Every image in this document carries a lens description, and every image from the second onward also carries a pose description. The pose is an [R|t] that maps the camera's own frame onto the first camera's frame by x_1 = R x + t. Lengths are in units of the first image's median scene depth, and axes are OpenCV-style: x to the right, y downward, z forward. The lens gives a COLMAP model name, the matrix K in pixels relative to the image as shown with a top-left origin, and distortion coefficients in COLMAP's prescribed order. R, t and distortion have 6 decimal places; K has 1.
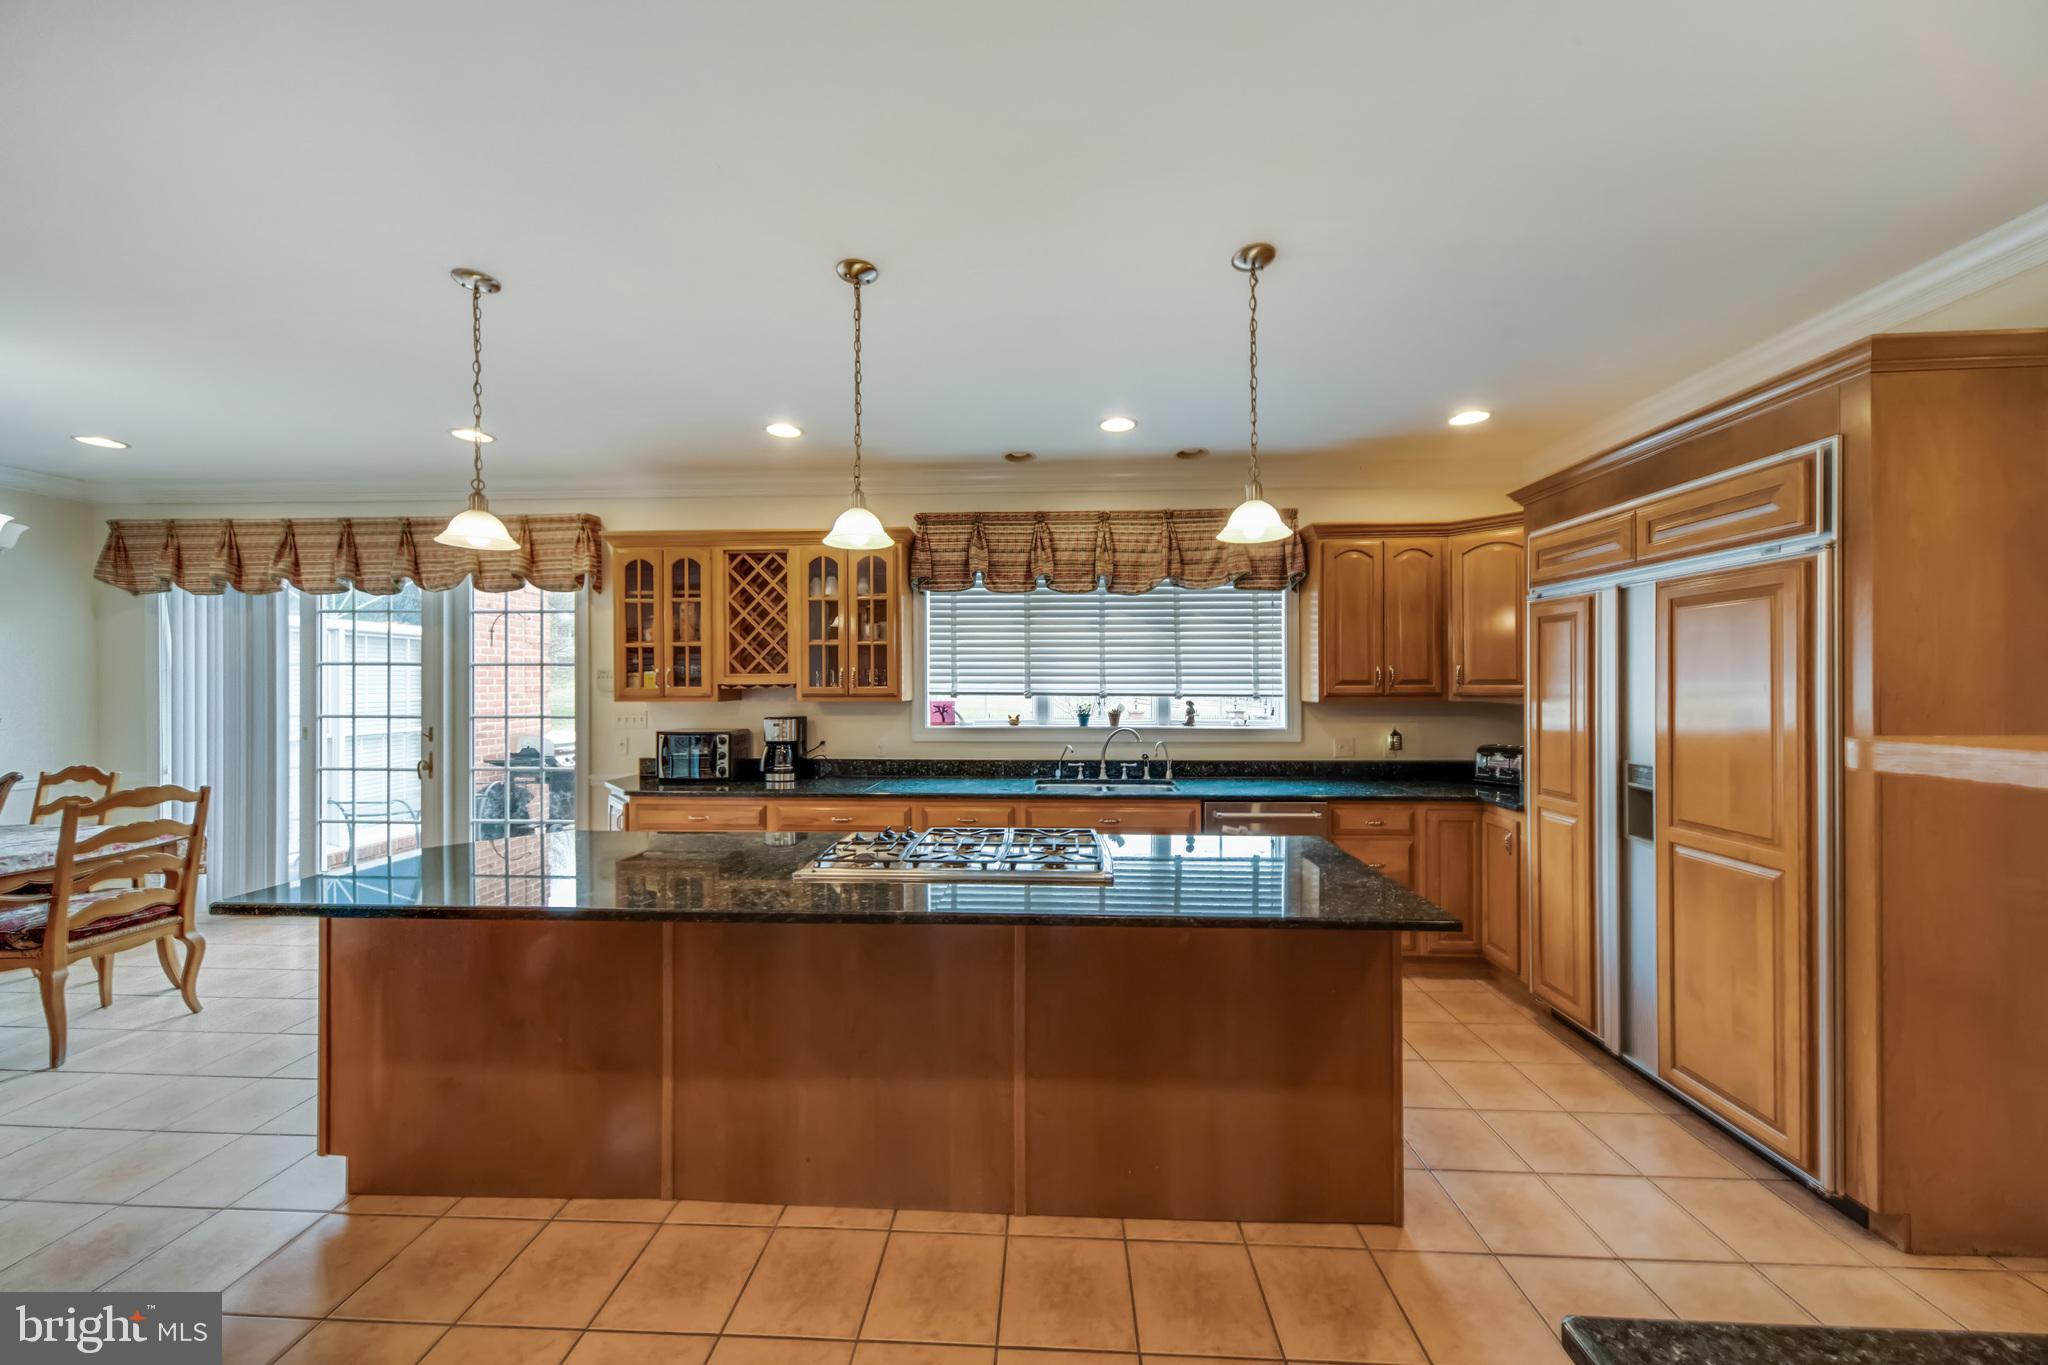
lens RADIAL K [[695.5, 0, 1020.9], [0, 695.5, 686.0], [0, 0, 1]] dist [0.001184, -0.000007]
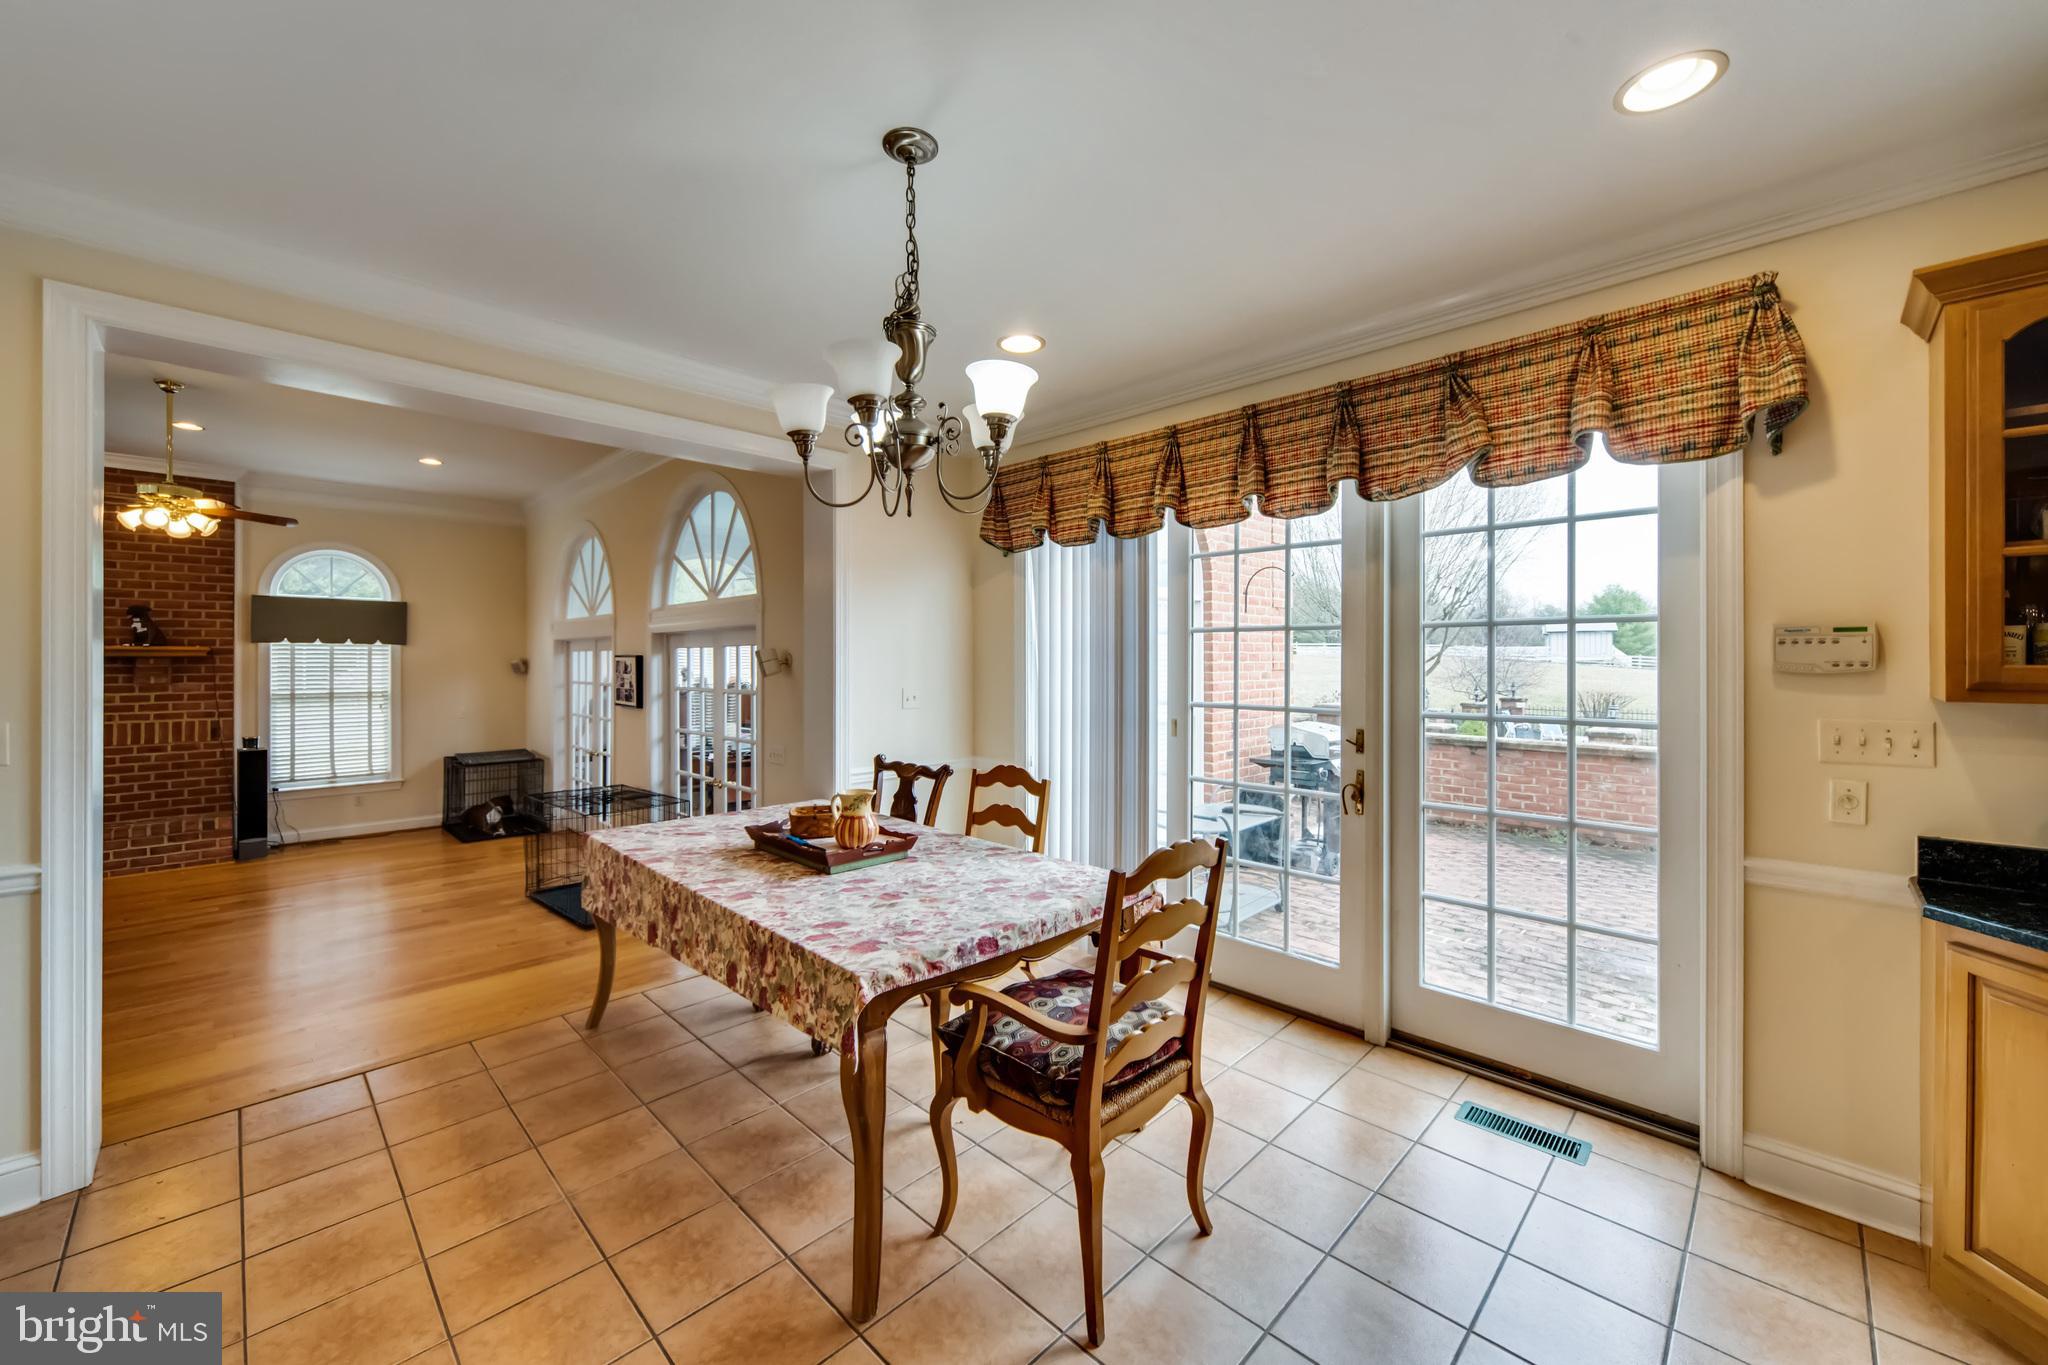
lens RADIAL K [[789.0, 0, 1031.2], [0, 789.0, 662.3], [0, 0, 1]] dist [-0.001712, -0.000415]
pose [[0.747362, 0.001969, -0.664415, -0.667733], [-0.004258, 0.999989, -0.001827, 0.003360], [0.664404, 0.004194, 0.747362, 0.327283]]
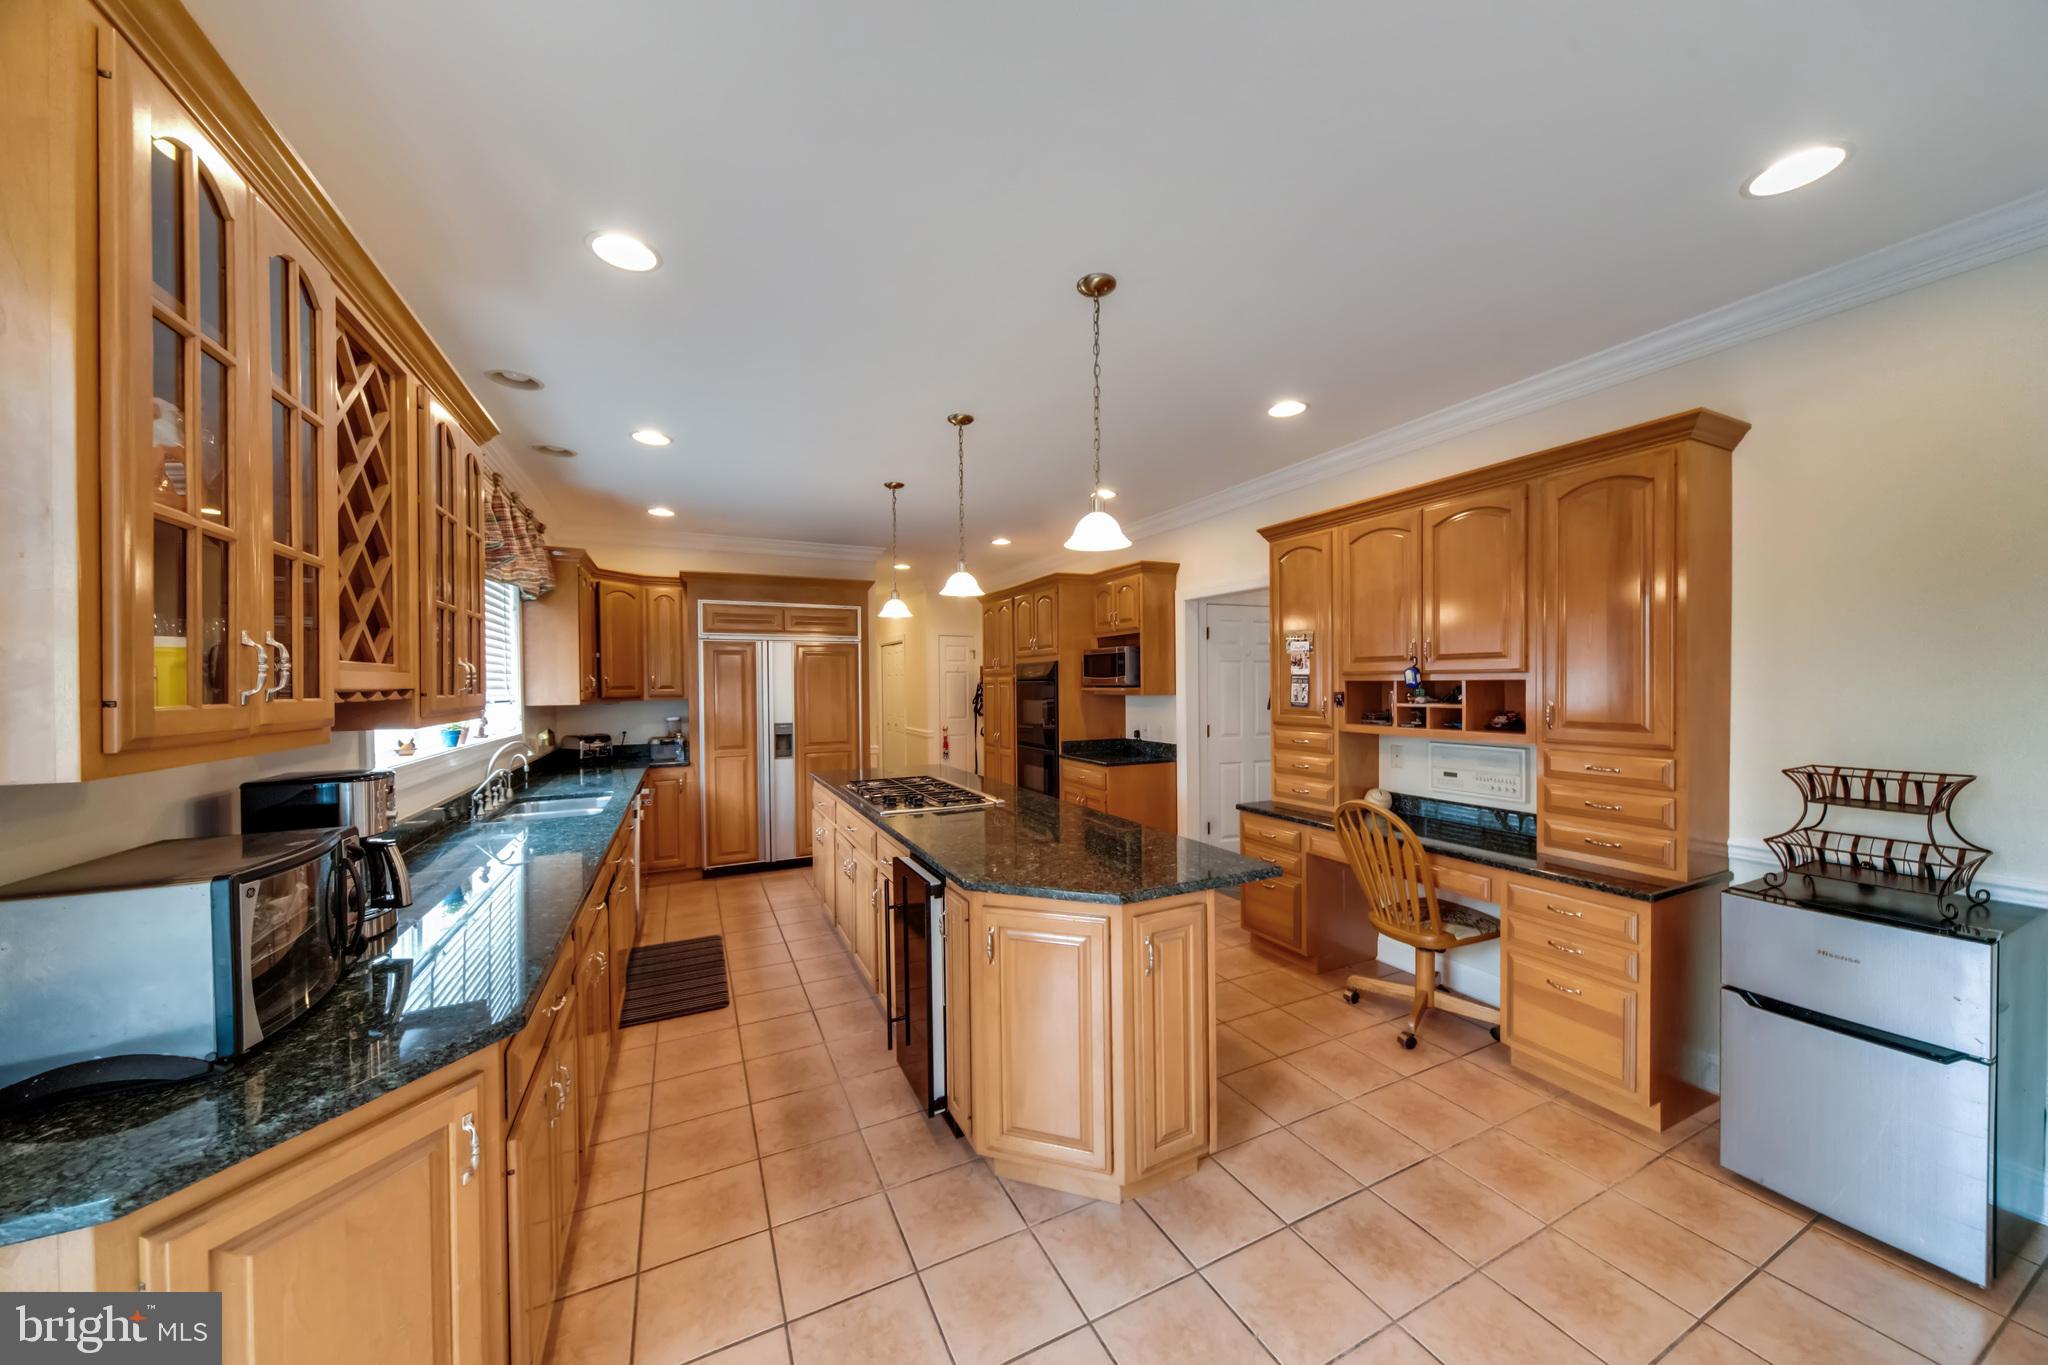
lens RADIAL K [[702.3, 0, 1031.8], [0, 702.3, 688.6], [0, 0, 1]] dist [0.000173, 0.000031]
pose [[-0.490416, 0.001315, 0.871487, -0.874499], [0.011444, 0.999922, 0.004931, -0.000653], [-0.871413, 0.012391, -0.490393, 0.857466]]
